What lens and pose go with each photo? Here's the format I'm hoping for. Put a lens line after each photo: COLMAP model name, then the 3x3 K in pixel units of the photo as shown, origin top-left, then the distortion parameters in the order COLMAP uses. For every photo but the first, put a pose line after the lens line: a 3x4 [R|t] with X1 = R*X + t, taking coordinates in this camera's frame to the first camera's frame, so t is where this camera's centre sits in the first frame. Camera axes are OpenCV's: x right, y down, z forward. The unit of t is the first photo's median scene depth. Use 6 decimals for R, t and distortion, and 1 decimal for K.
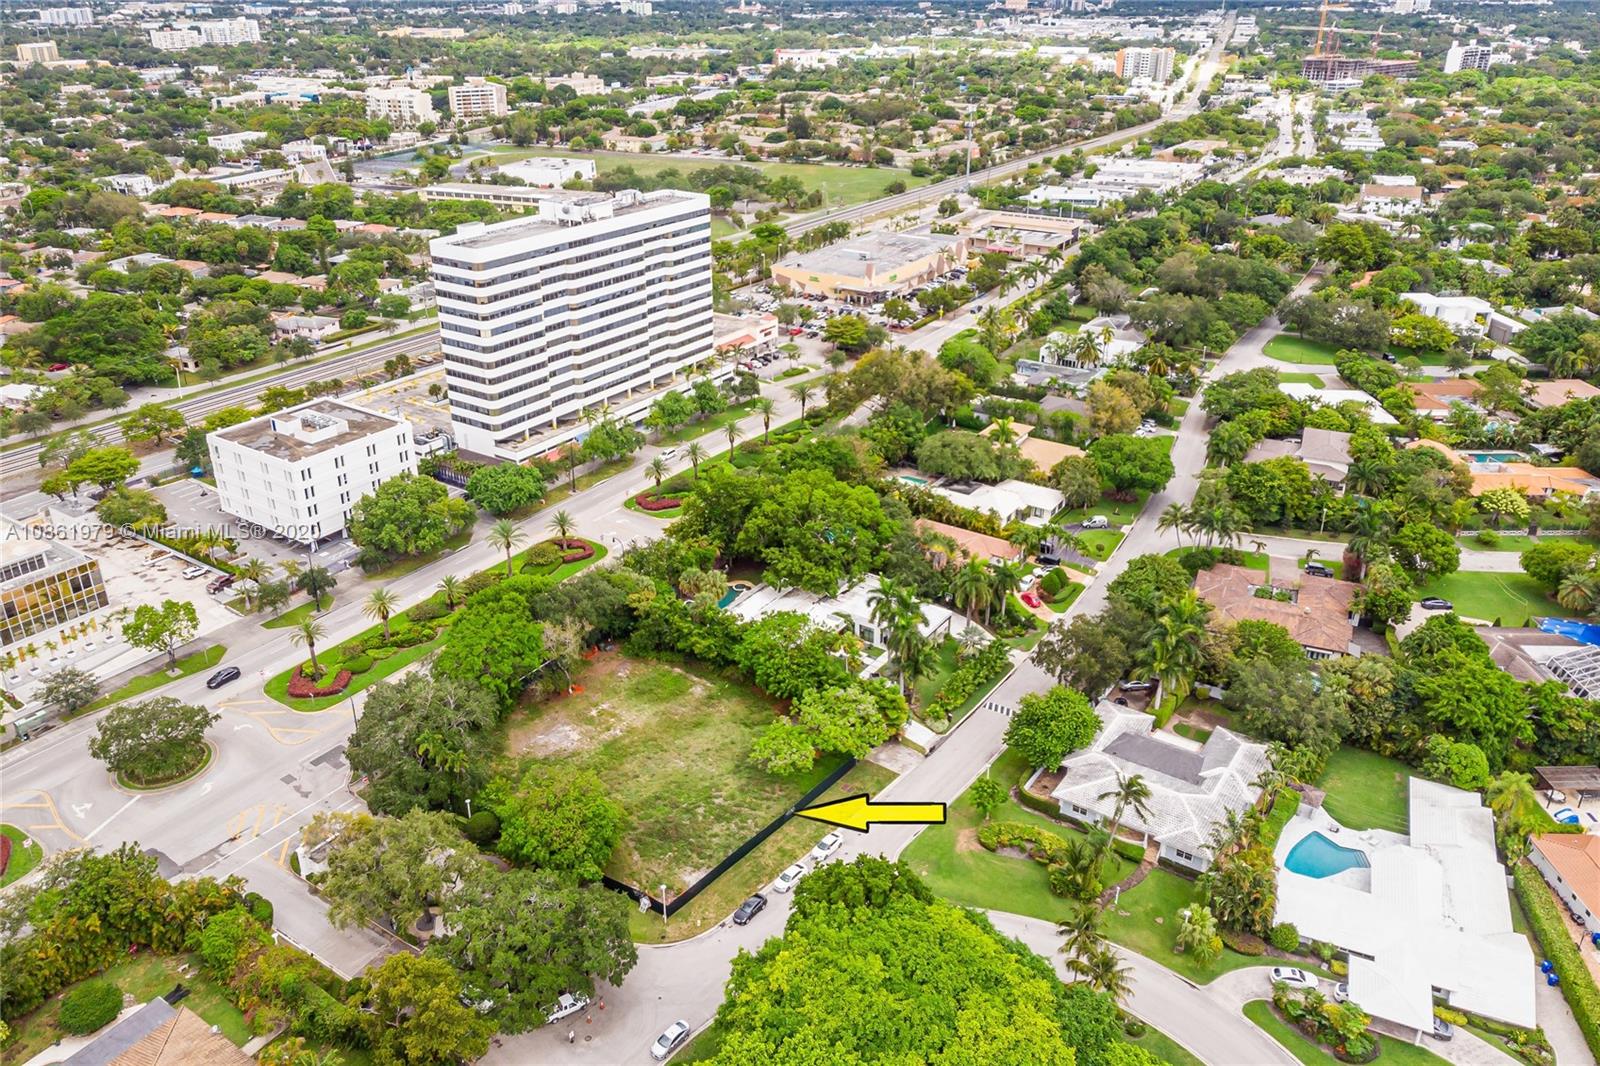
lens RADIAL K [[1175.5, 0, 789.6], [0, 1175.5, 539.6], [0, 0, 1]] dist [0.001894, 0.006390]
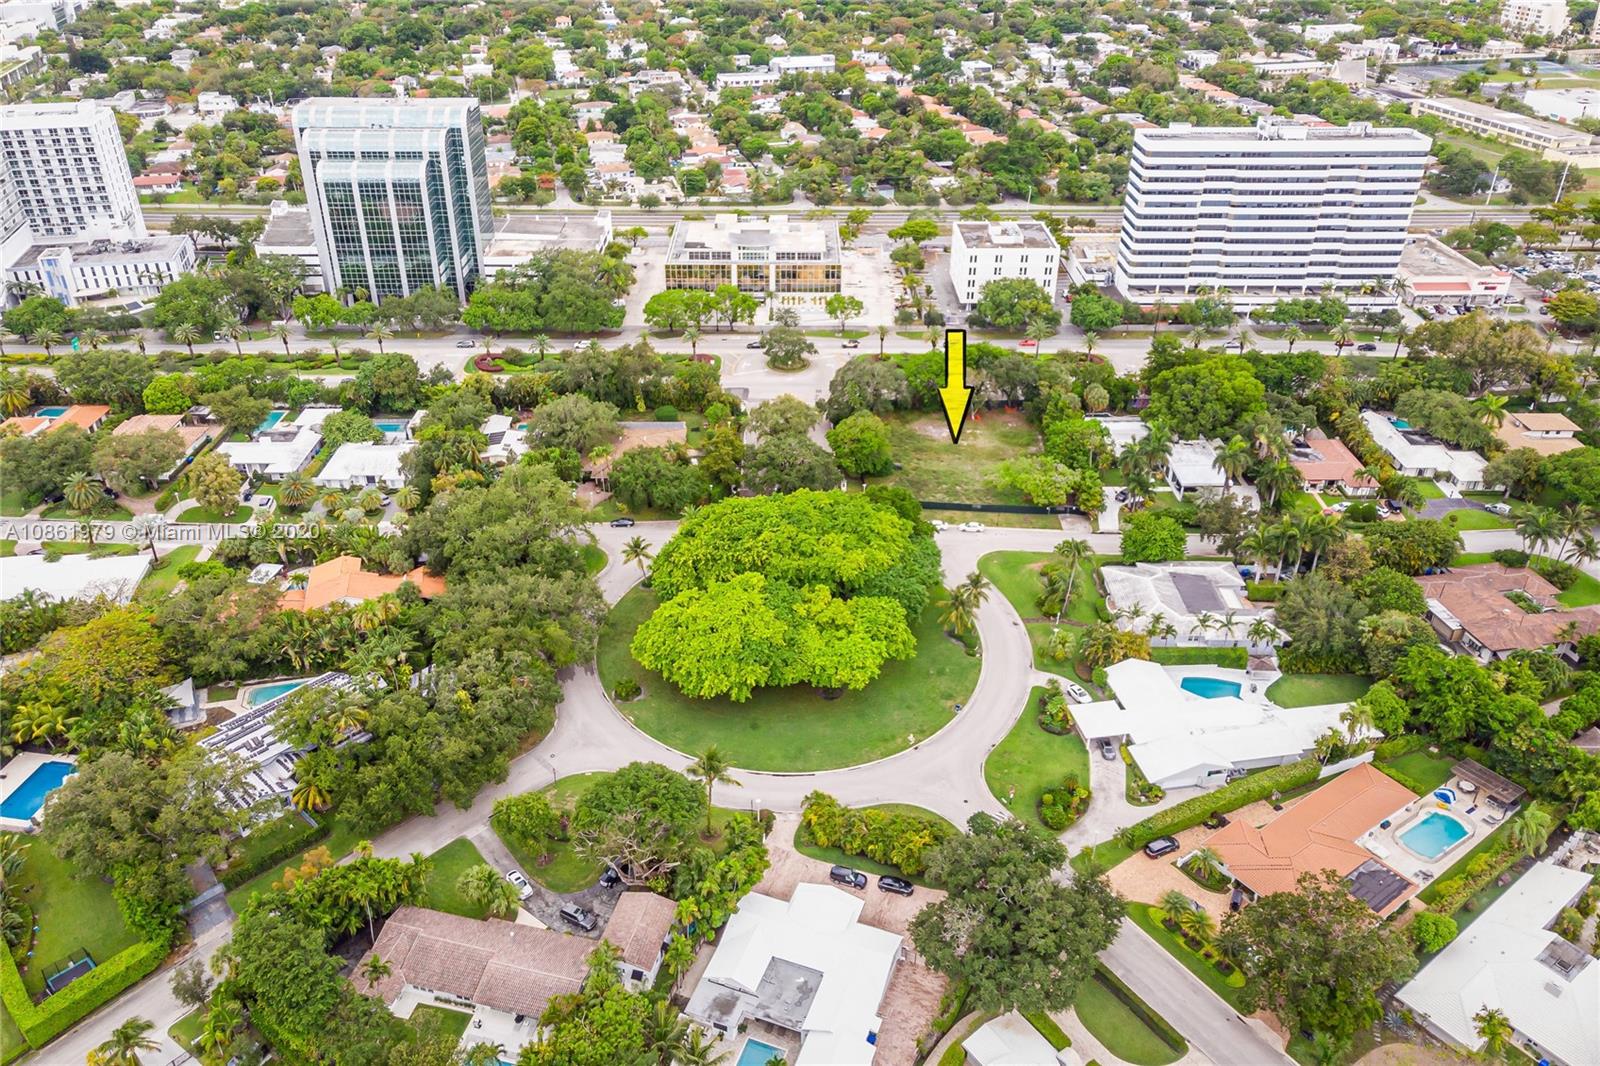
lens RADIAL K [[1175.5, 0, 796.9], [0, 1175.5, 533.4], [0, 0, 1]] dist [0.001894, 0.006390]
pose [[0.570591, 0.425524, -0.702392, 0.741778], [-0.360998, 0.898186, 0.250883, -0.036794], [0.737636, 0.110410, 0.666110, -0.180773]]
